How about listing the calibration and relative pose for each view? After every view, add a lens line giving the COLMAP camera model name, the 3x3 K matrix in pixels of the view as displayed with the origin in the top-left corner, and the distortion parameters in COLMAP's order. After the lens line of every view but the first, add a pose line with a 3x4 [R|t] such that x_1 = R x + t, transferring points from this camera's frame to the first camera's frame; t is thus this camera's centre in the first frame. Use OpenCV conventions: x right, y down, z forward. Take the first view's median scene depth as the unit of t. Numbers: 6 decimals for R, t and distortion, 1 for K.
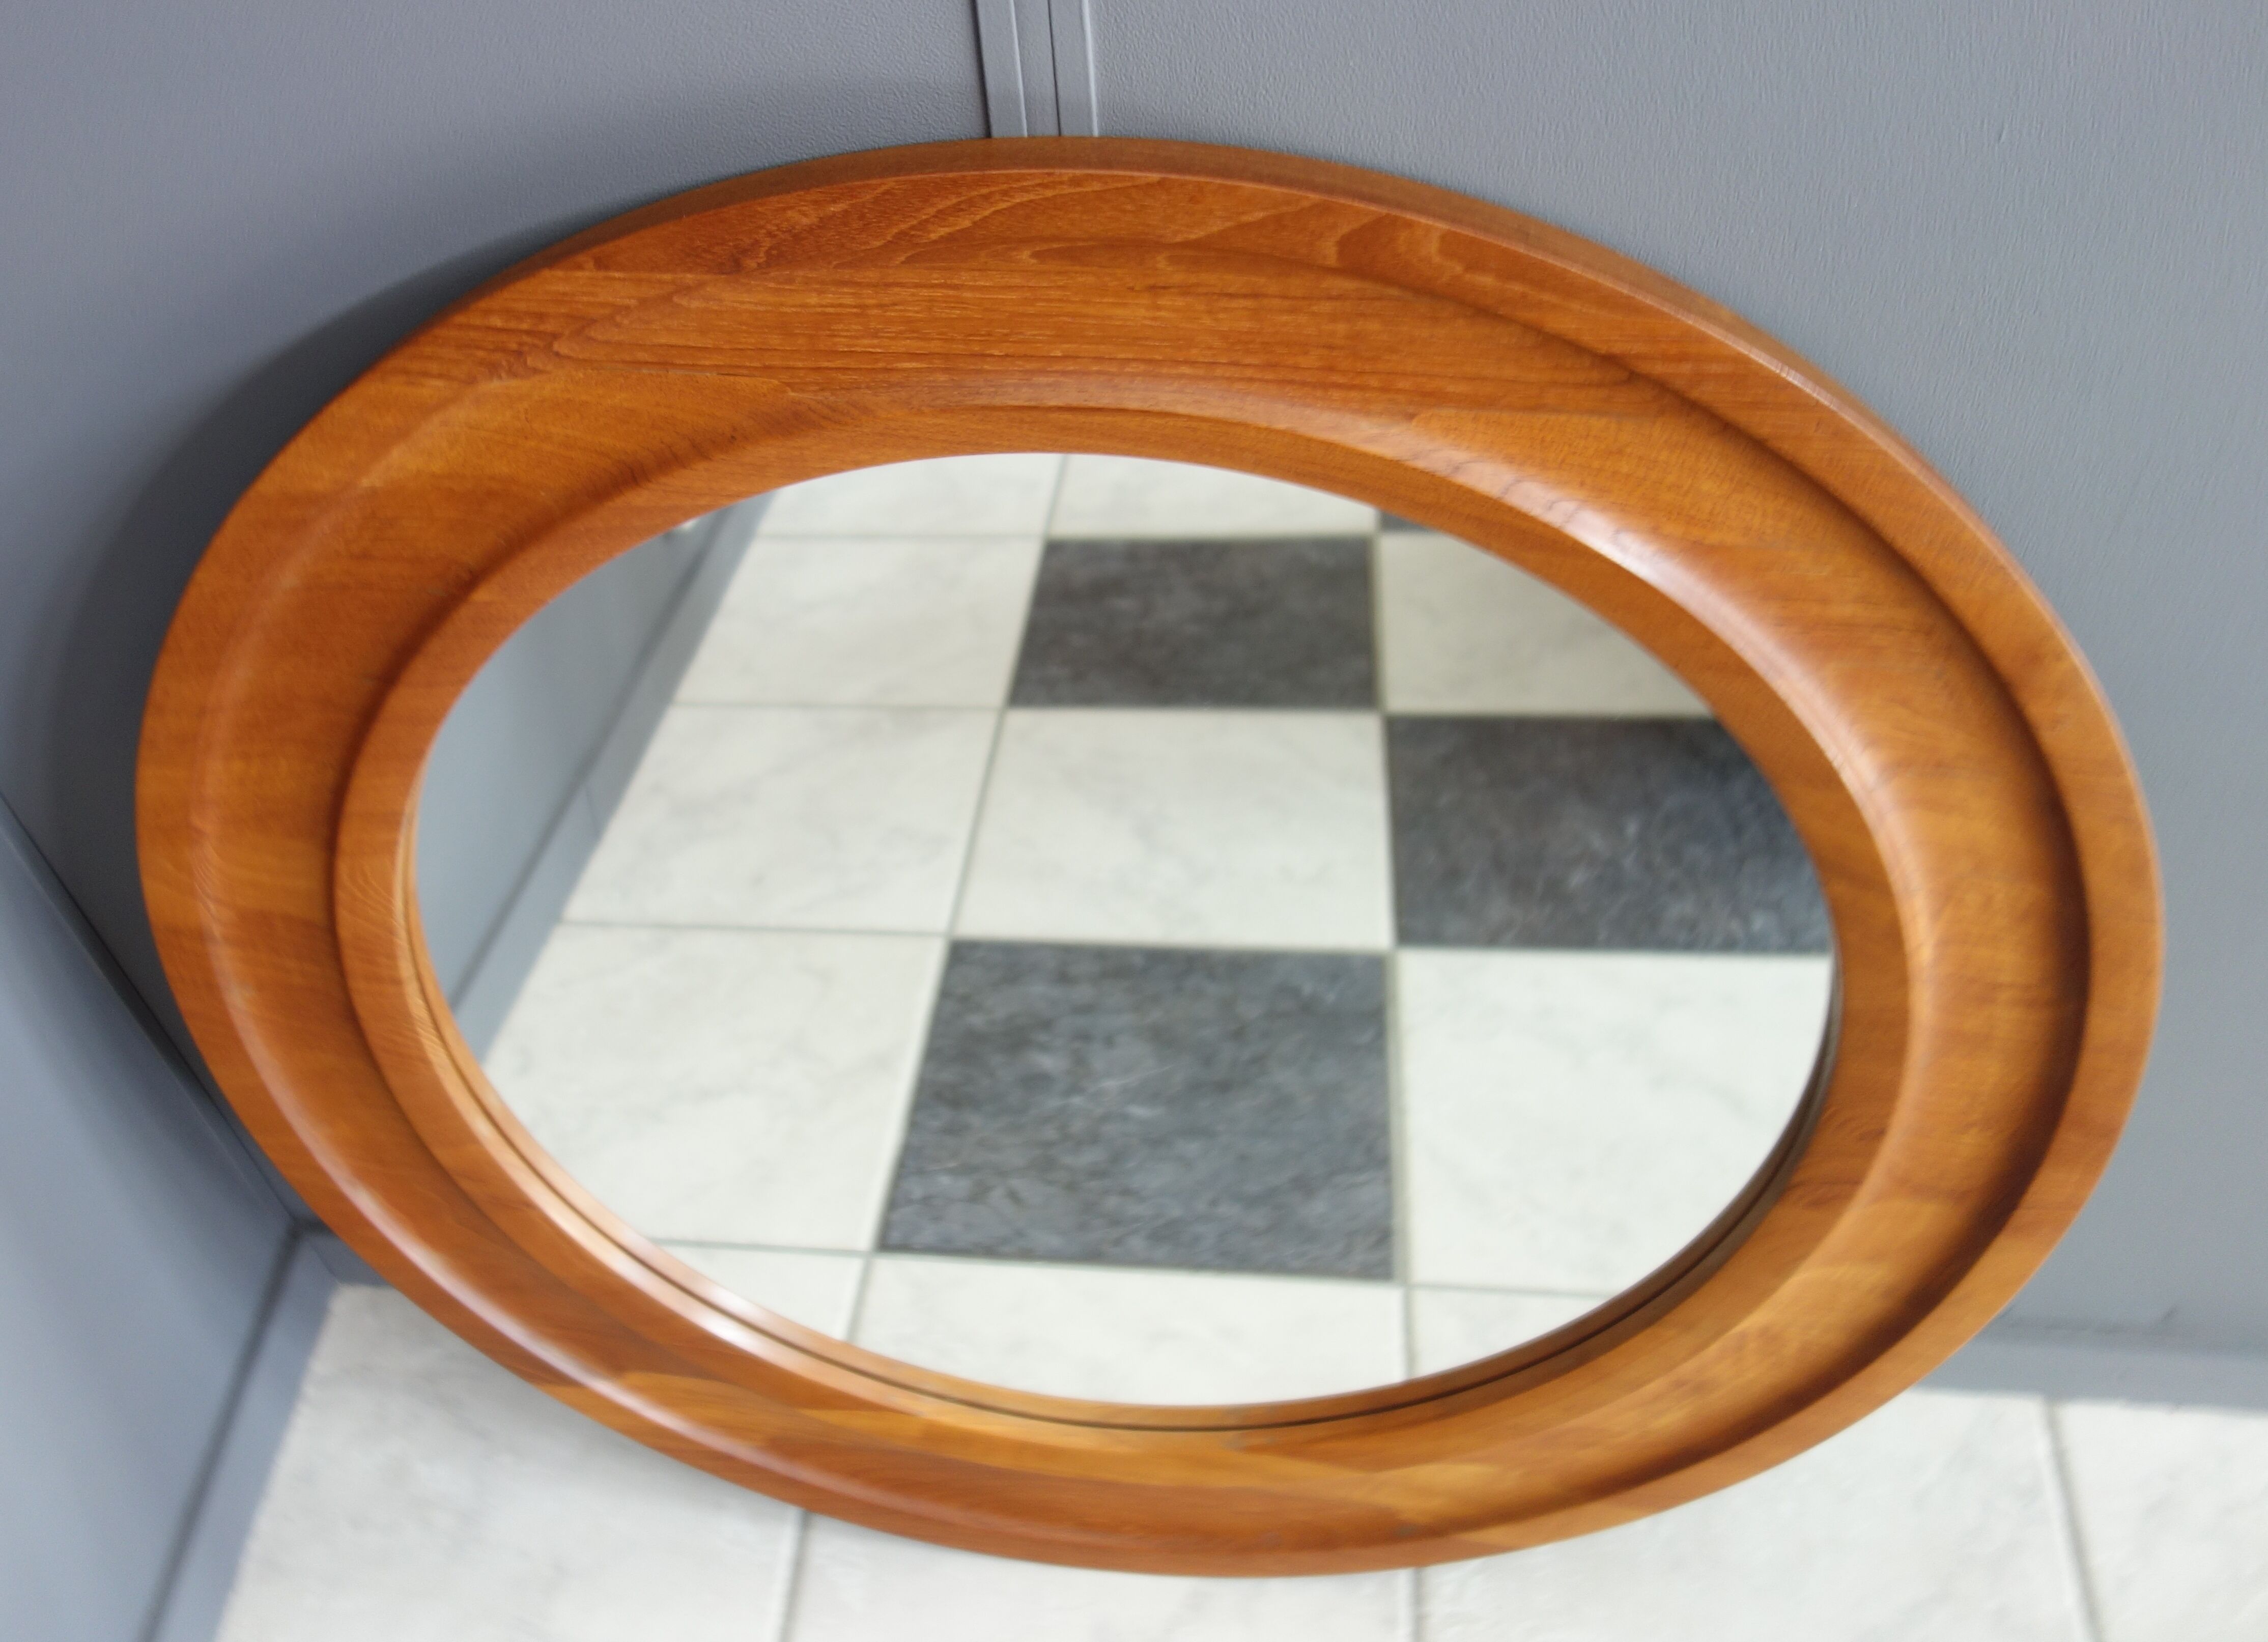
lens RADIAL K [[1947.3, 0, 1134.4], [0, 1947.3, 820.6], [0, 0, 1]] dist [0.003790, 0.006707]
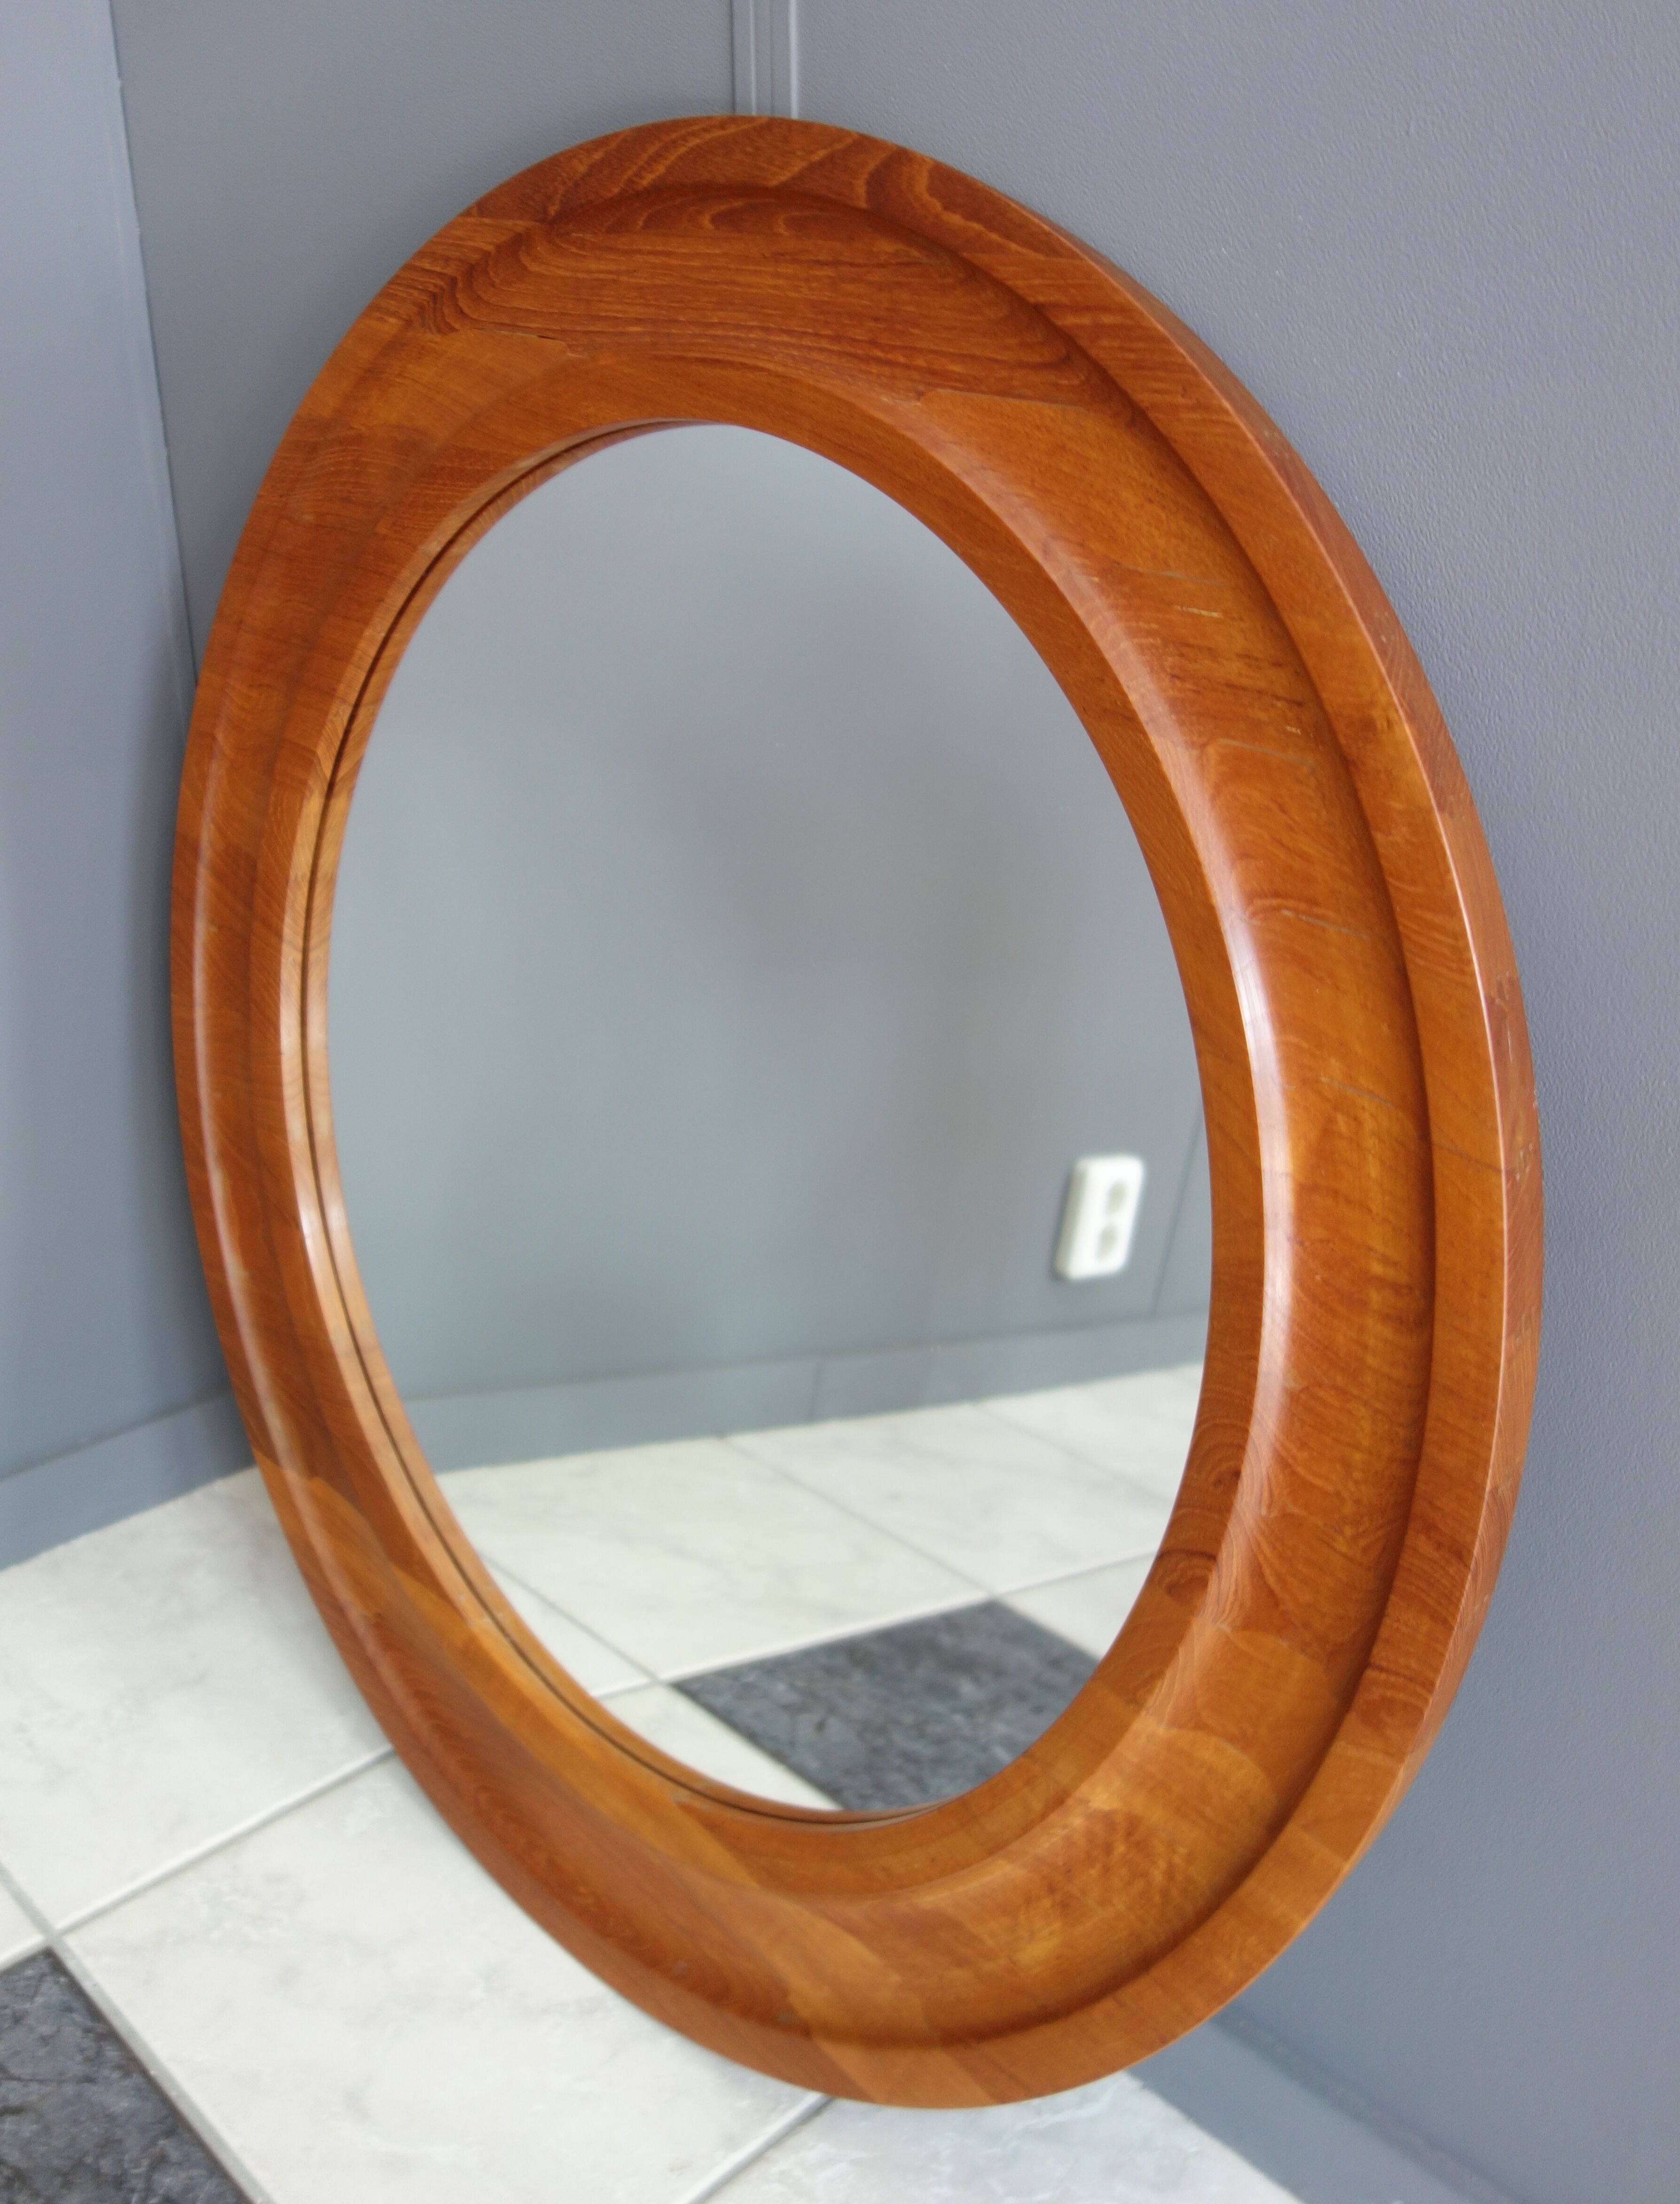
lens RADIAL K [[1902.3, 0, 839.3], [0, 1902.3, 1102.7], [0, 0, 1]] dist [0.014744, 0.002327]
pose [[0.785833, 0.342526, -0.514920, 0.795116], [-0.513875, 0.824905, -0.235510, 0.396205], [0.344092, 0.449675, 0.824253, 0.281602]]
